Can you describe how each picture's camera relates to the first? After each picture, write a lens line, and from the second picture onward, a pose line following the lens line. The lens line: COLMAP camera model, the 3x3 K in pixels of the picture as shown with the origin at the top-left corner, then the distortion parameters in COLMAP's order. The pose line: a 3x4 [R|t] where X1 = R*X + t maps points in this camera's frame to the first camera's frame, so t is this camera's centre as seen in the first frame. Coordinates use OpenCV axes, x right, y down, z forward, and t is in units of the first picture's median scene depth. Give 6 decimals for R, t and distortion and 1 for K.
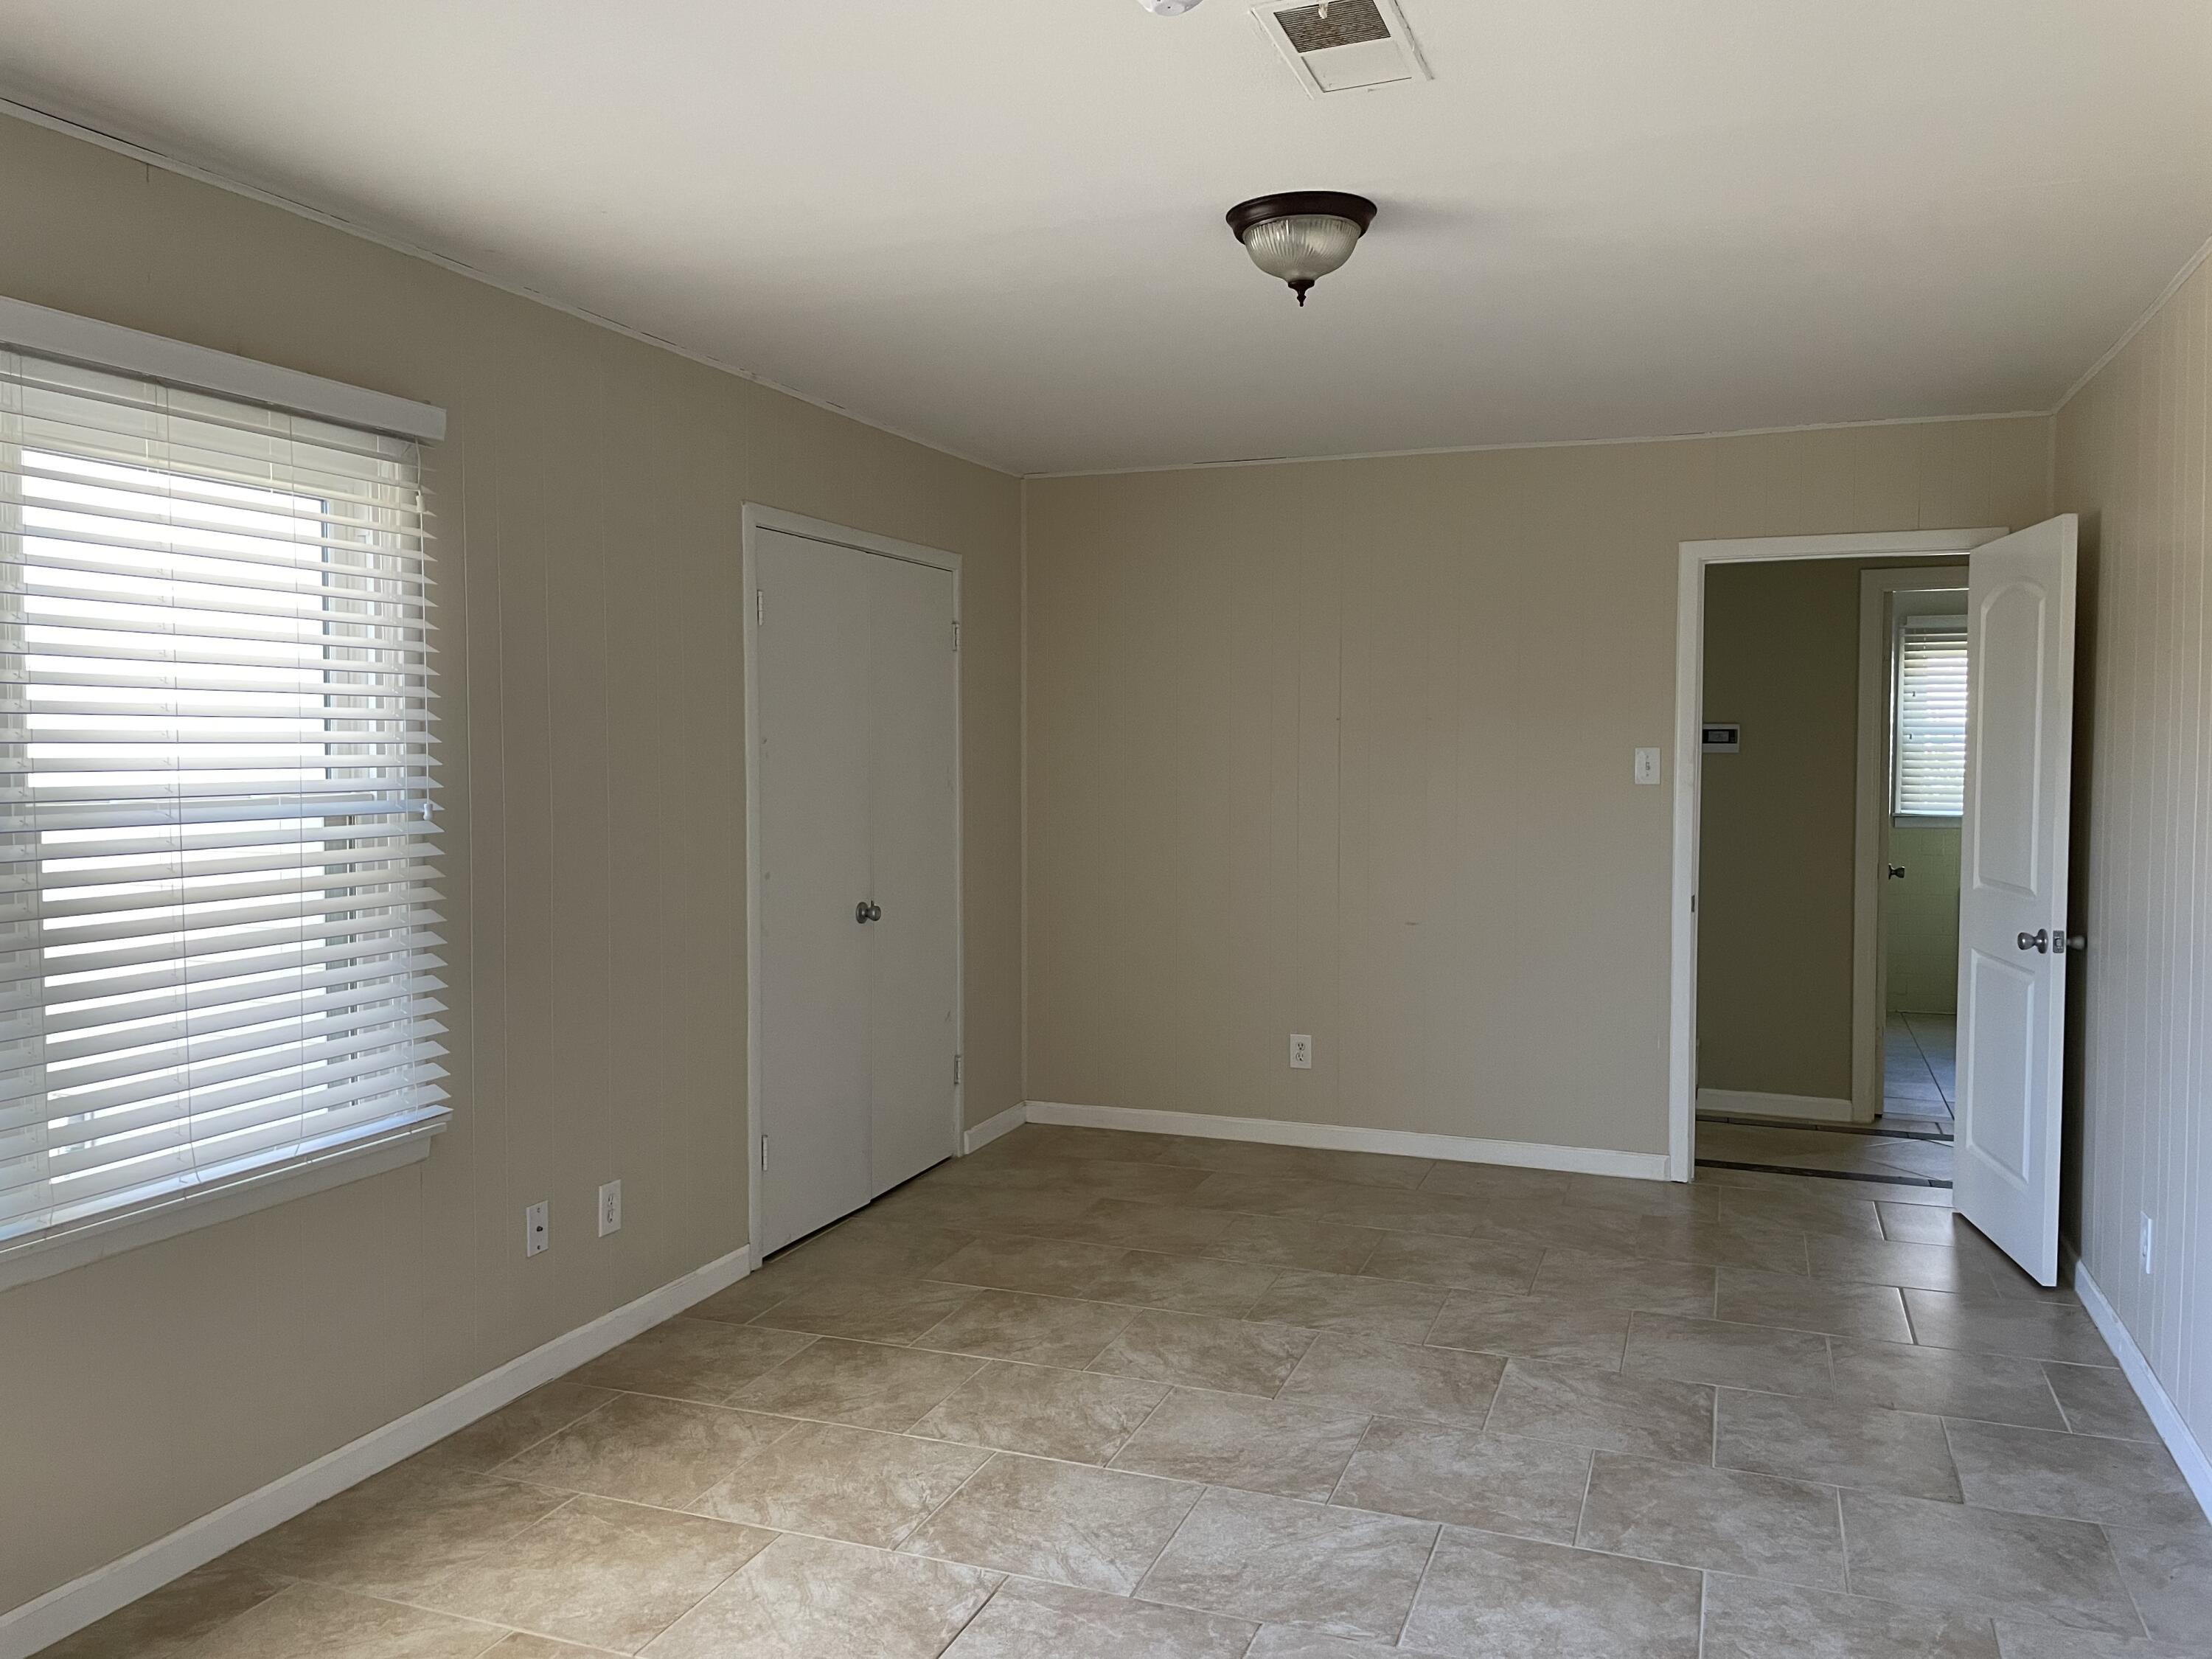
lens RADIAL K [[1673.1, 0, 1102.2], [0, 1673.1, 832.6], [0, 0, 1]] dist [0.041534, -0.015831]
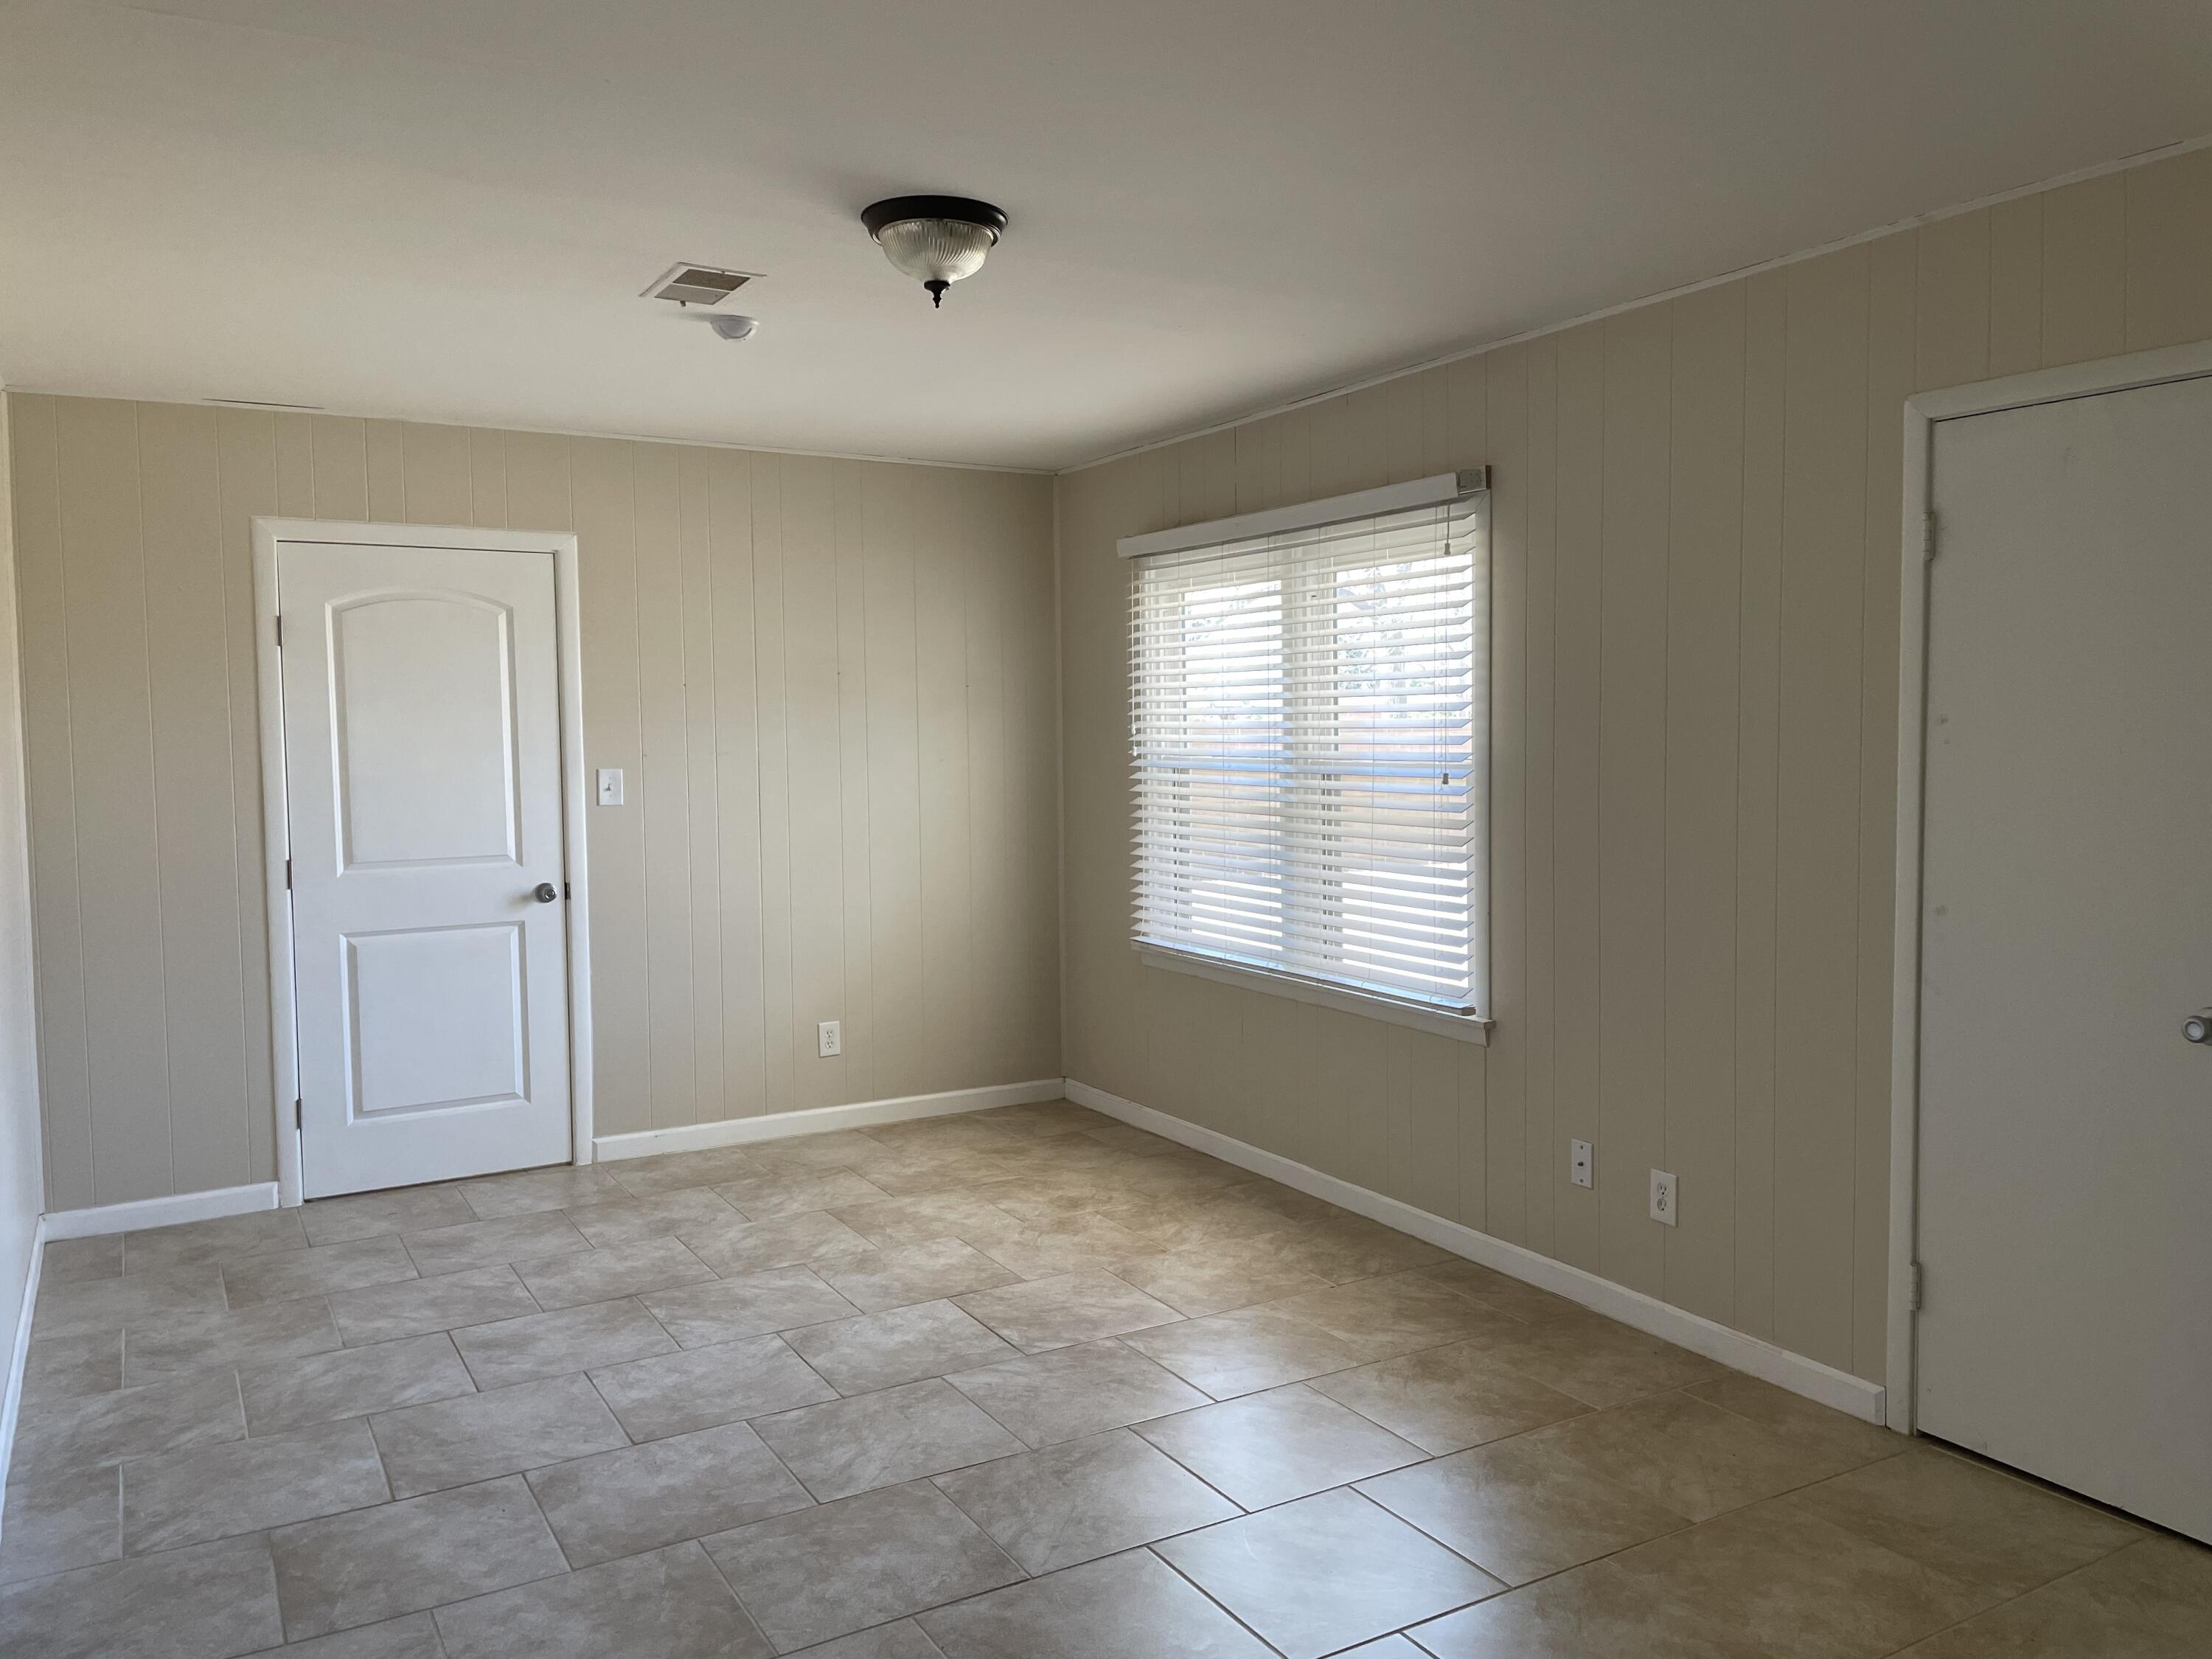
lens RADIAL K [[1673.1, 0, 1101.4], [0, 1673.1, 831.3], [0, 0, 1]] dist [0.041534, -0.015831]
pose [[-0.631575, 0.057967, -0.773145, 0.853539], [-0.033149, 0.994270, 0.101625, -0.101028], [0.774606, 0.089813, -0.626034, 1.726787]]
